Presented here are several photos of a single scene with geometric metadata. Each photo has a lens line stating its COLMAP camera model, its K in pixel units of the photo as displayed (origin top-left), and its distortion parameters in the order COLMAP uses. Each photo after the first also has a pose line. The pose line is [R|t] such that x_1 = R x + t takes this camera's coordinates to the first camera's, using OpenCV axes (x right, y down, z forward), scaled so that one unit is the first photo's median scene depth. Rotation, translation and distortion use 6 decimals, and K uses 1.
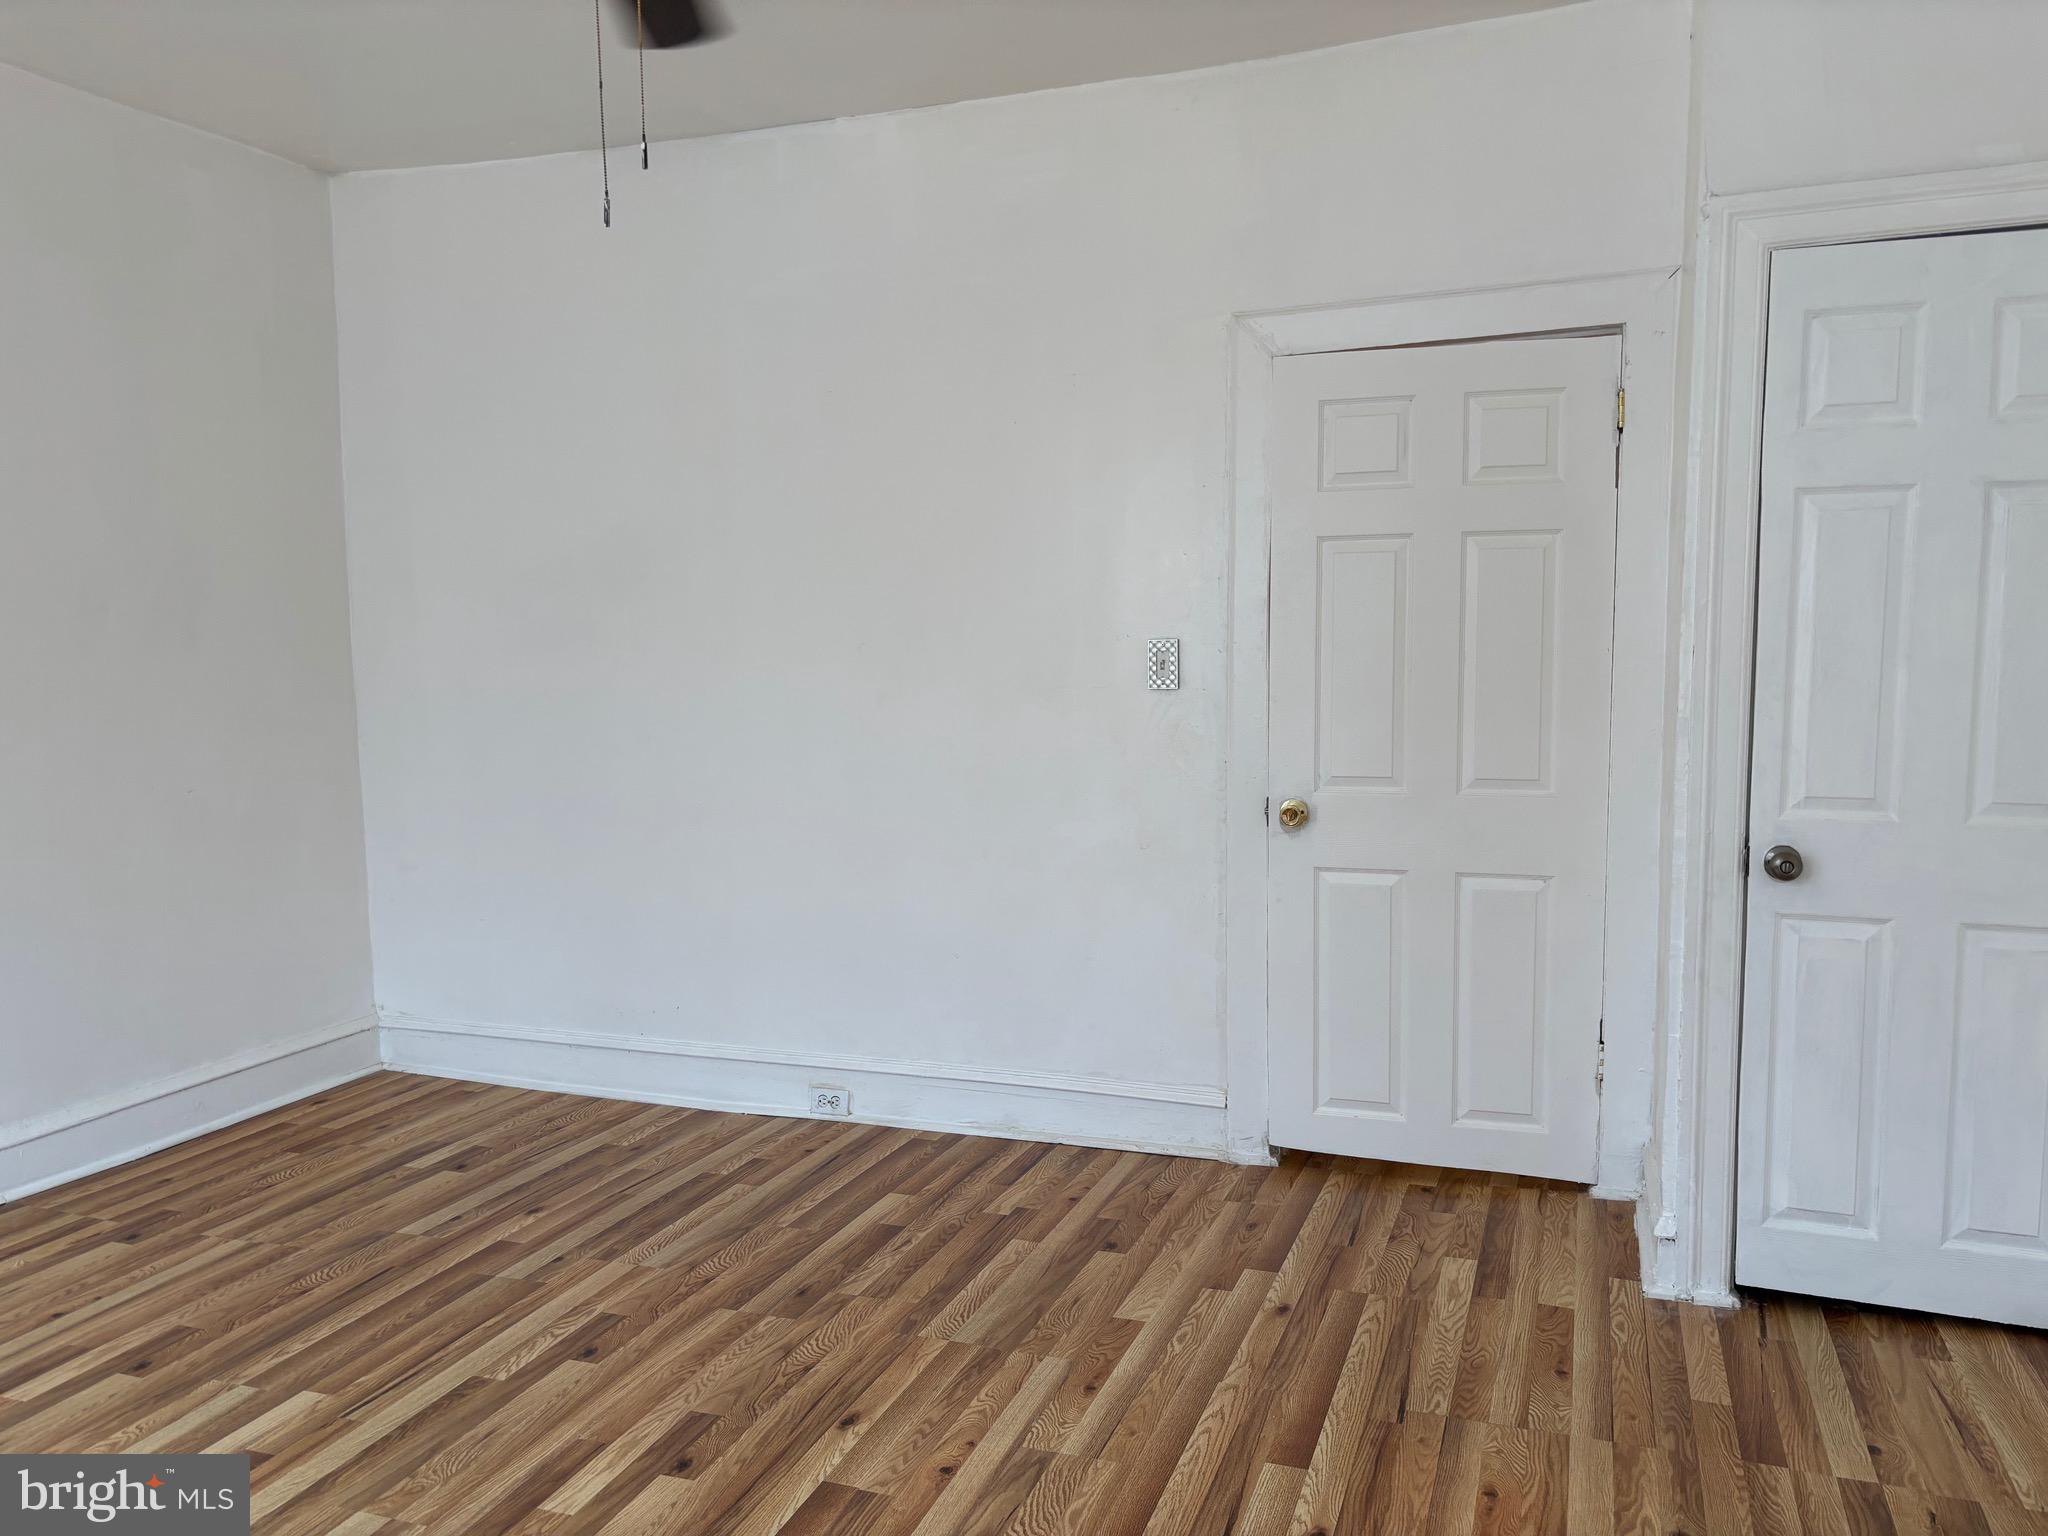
lens RADIAL K [[1571.6, 0, 1024.0], [0, 1571.6, 768.0], [0, 0, 1]] dist [0.001622, -0.000942]
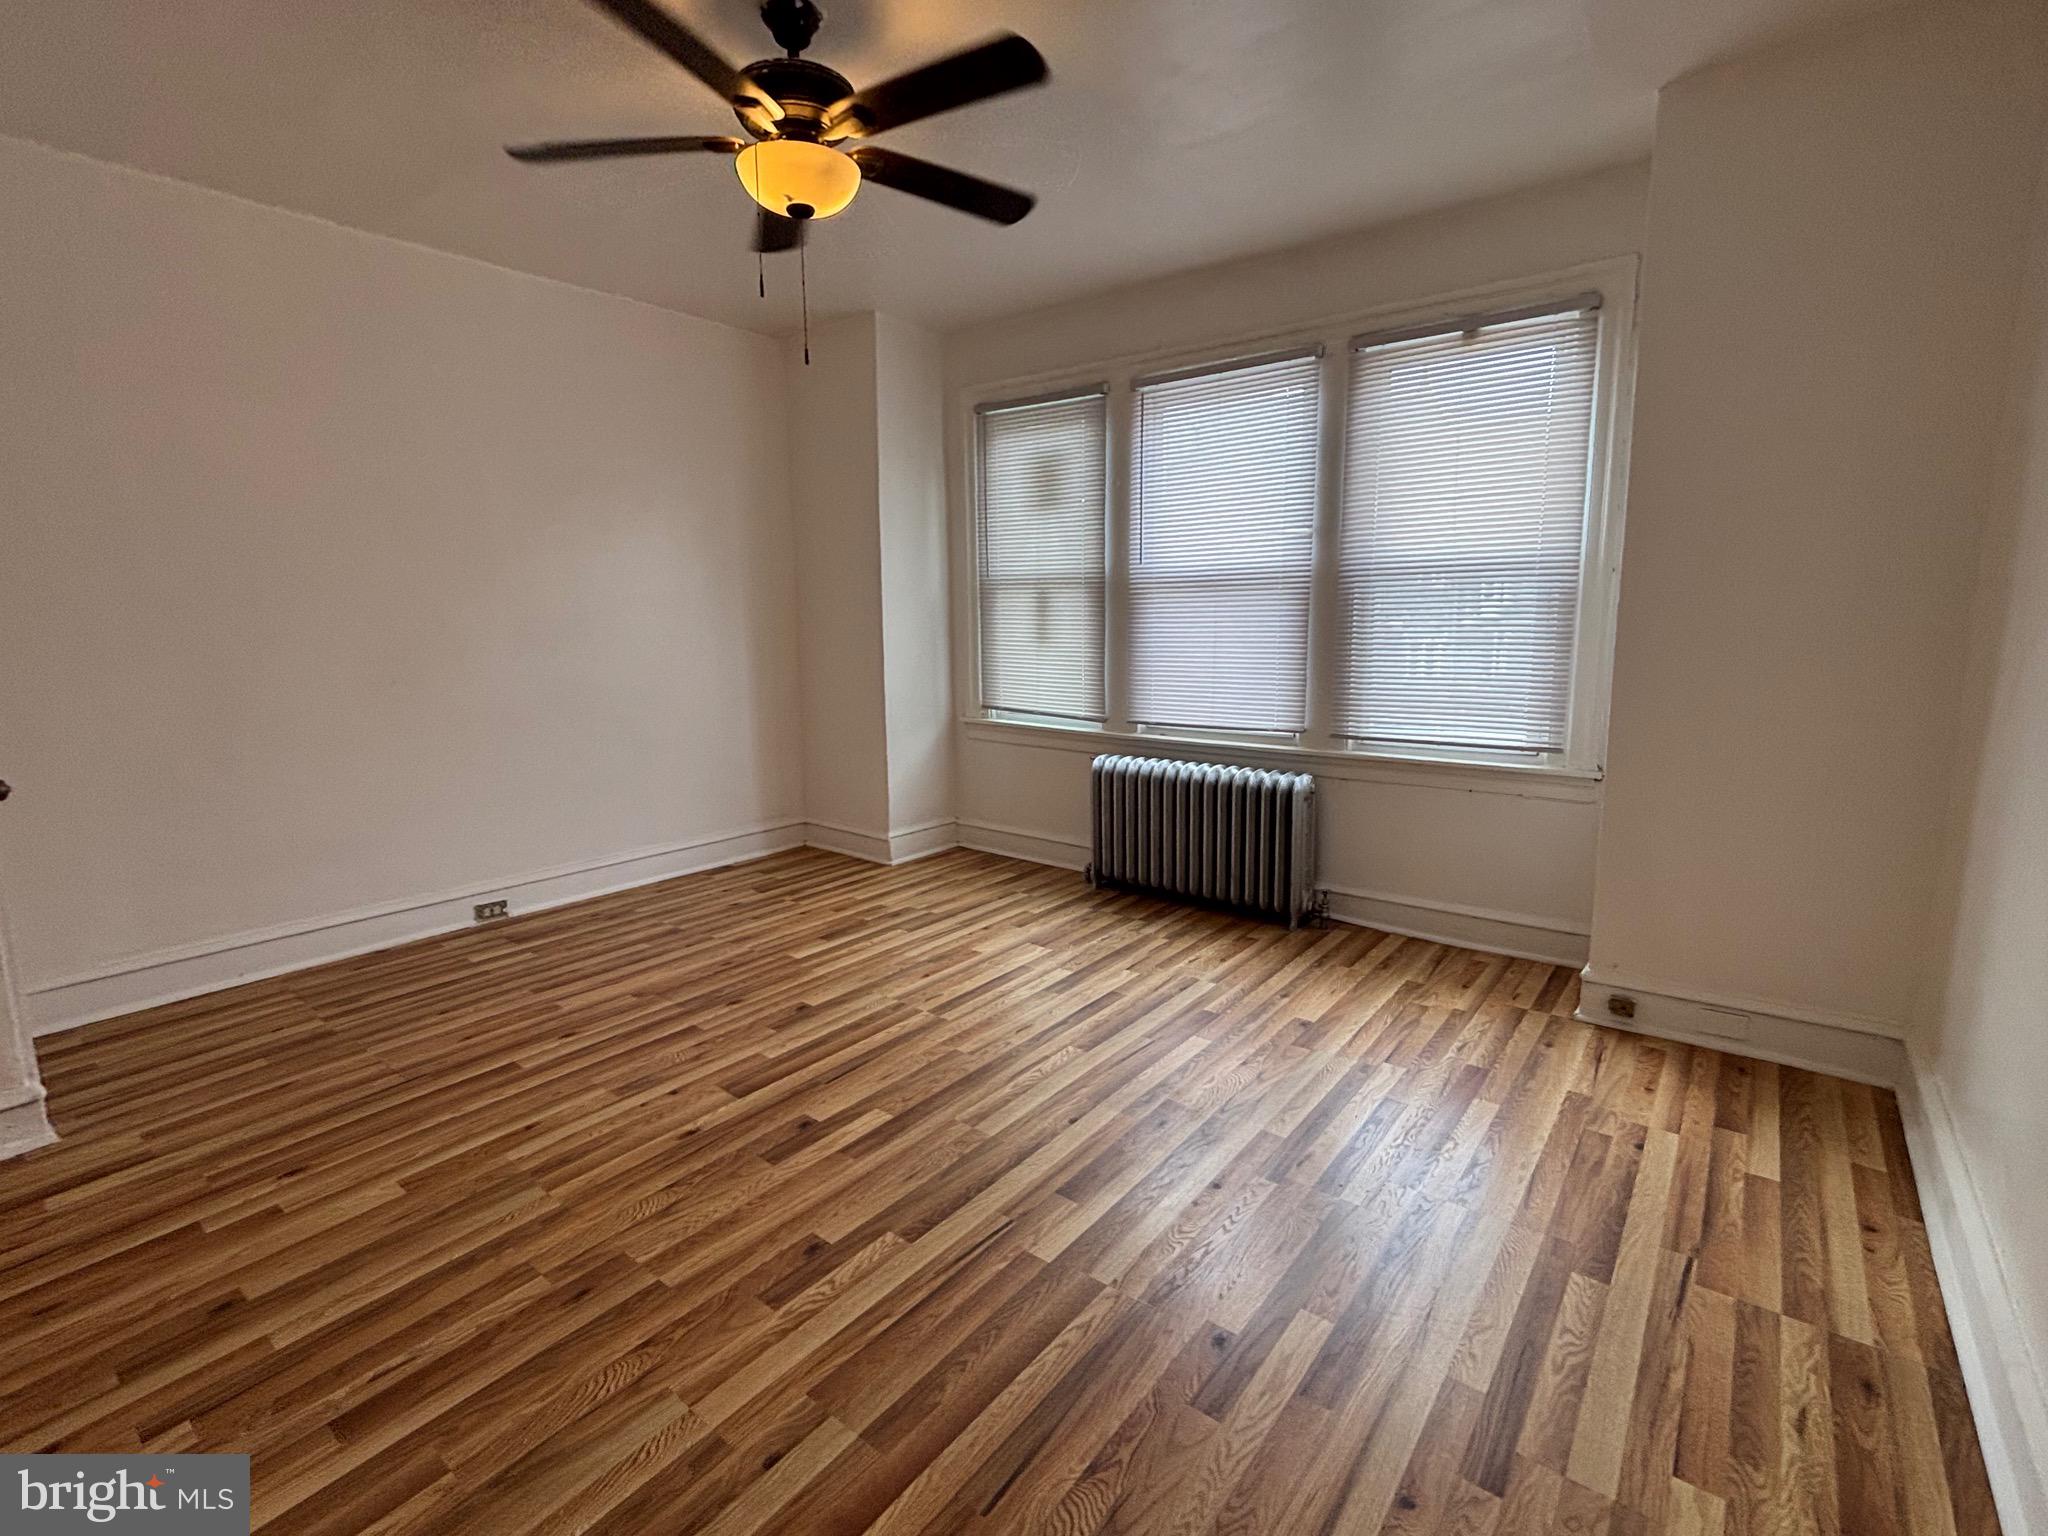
lens RADIAL K [[955.3, 0, 1024.0], [0, 955.3, 768.0], [0, 0, 1]] dist [0.019236, -0.017722]
pose [[-0.950598, -0.028394, 0.309123, -0.583108], [0.051617, 0.967487, 0.247598, -0.111929], [-0.306103, 0.251323, -0.918225, 1.404560]]
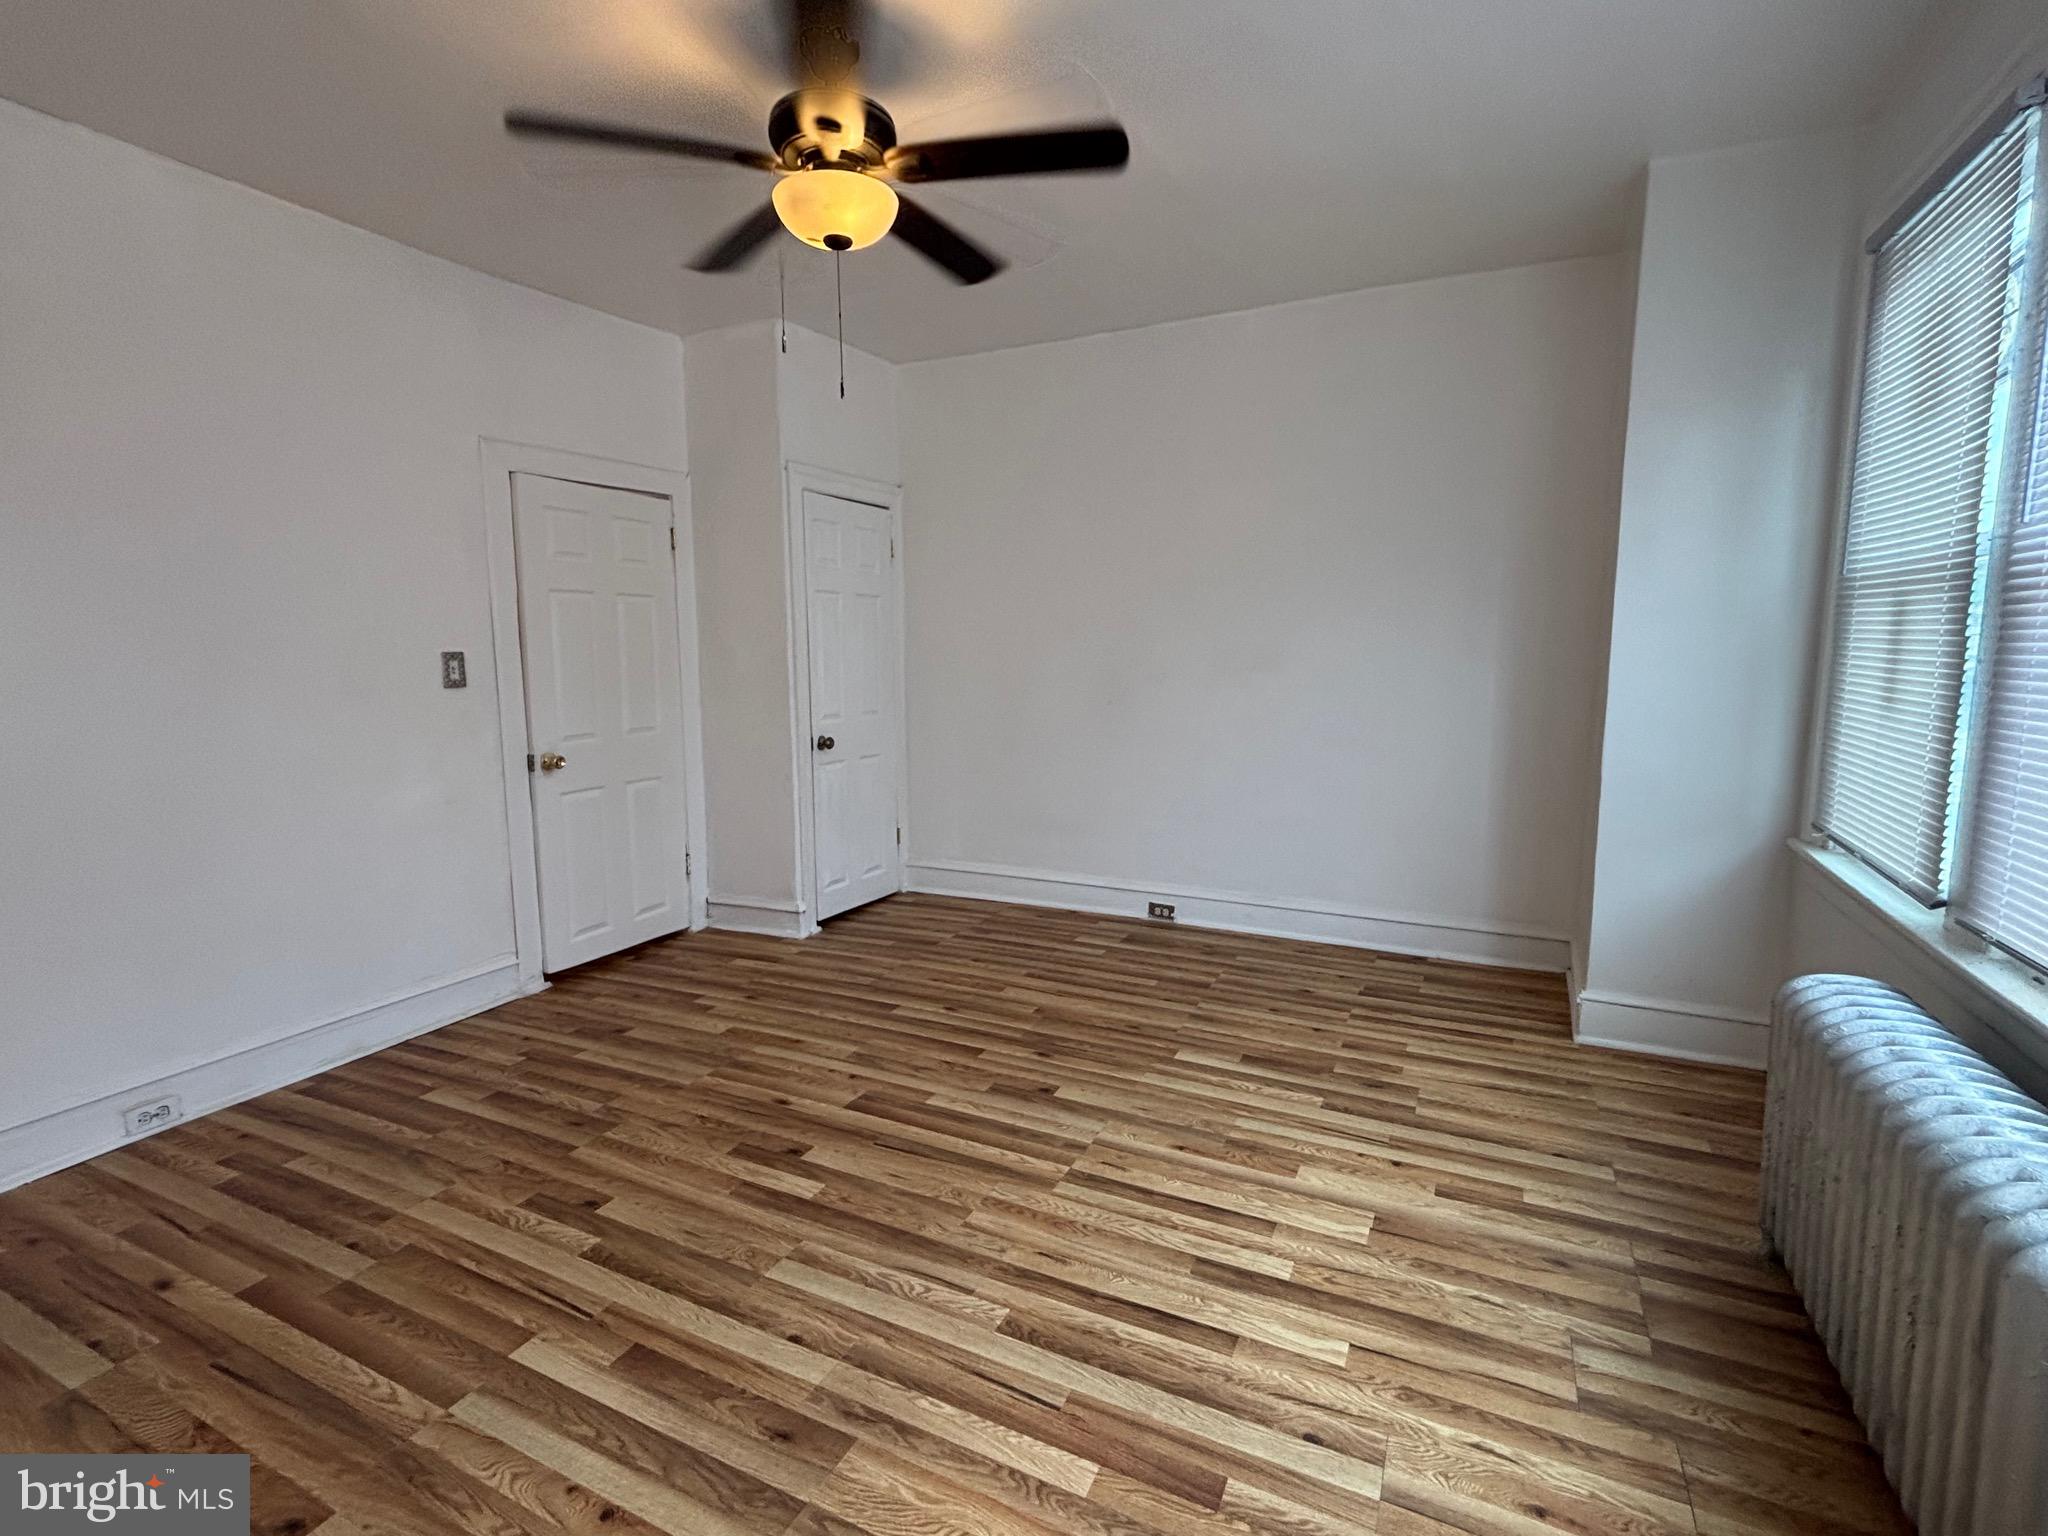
lens RADIAL K [[955.3, 0, 1024.0], [0, 955.3, 768.0], [0, 0, 1]] dist [0.019236, -0.017722]
pose [[0.109622, -0.119660, 0.986744, -0.912238], [0.100943, 0.988935, 0.108711, -0.028776], [-0.988834, 0.087687, 0.120488, 0.491485]]
